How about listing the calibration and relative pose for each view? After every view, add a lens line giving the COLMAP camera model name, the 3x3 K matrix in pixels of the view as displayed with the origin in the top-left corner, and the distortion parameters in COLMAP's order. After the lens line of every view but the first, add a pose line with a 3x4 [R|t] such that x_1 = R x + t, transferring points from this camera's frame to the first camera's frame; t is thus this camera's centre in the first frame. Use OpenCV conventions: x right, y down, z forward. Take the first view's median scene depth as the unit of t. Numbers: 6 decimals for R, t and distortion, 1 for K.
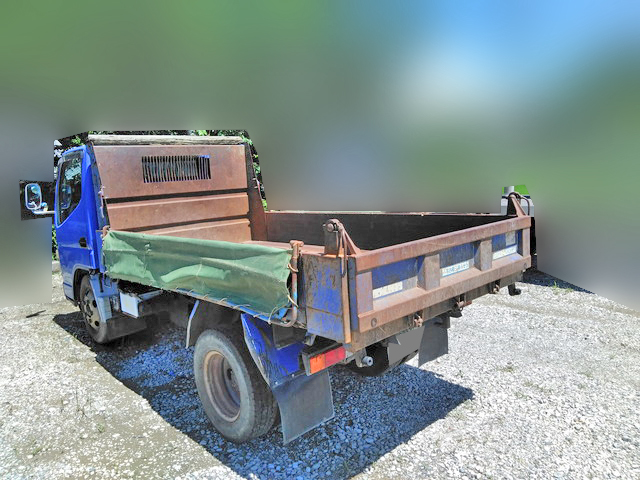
lens RADIAL K [[507.3, 0, 320.1], [0, 507.3, 239.9], [0, 0, 1]] dist [-0.004901, -0.000887]
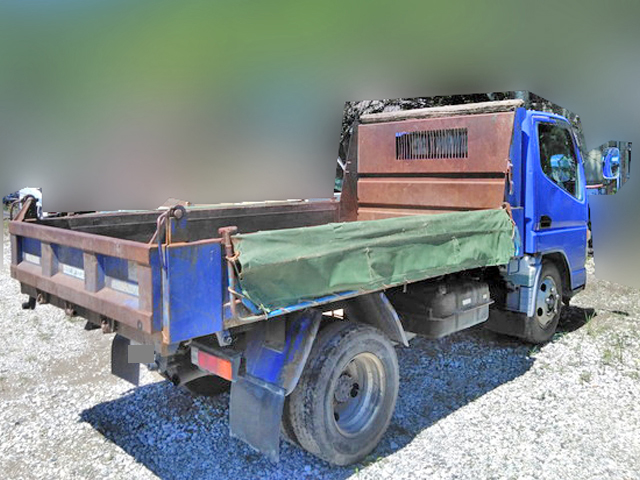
lens RADIAL K [[569.1, 0, 320.2], [0, 569.1, 238.7], [0, 0, 1]] dist [0.000860, 0.000263]
pose [[0.011854, 0.179681, -0.983653, 0.732052], [-0.116649, 0.977255, 0.177107, -0.135818], [0.993102, 0.112642, 0.032544, 0.803946]]
